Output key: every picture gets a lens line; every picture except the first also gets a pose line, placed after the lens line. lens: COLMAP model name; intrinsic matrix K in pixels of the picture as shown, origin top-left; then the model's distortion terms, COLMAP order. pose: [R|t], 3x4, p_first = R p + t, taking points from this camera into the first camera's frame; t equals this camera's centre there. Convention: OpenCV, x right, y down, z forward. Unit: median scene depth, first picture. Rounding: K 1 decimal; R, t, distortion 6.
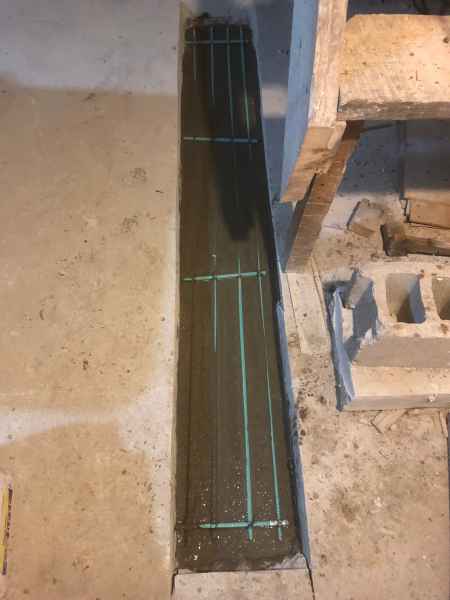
lens RADIAL K [[493.0, 0, 221.5], [0, 493.0, 301.5], [0, 0, 1]] dist [0.014459, 0.014336]
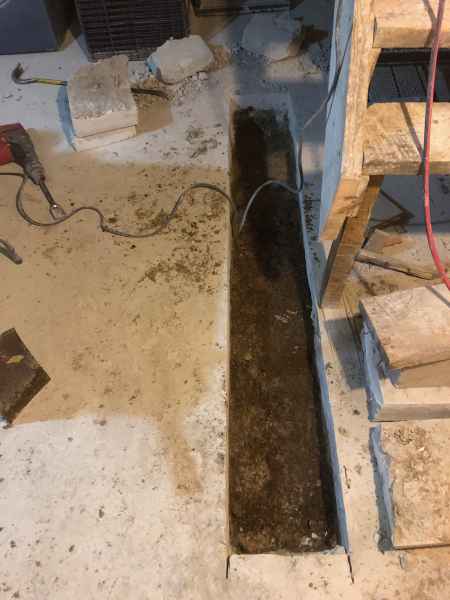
lens RADIAL K [[493.0, 0, 227.3], [0, 493.0, 298.2], [0, 0, 1]] dist [0.014459, 0.014336]
pose [[0.998761, 0.012755, -0.048099, -0.063350], [-0.020505, 0.986205, -0.164252, 0.189577], [0.045340, 0.165035, 0.985245, -0.281288]]
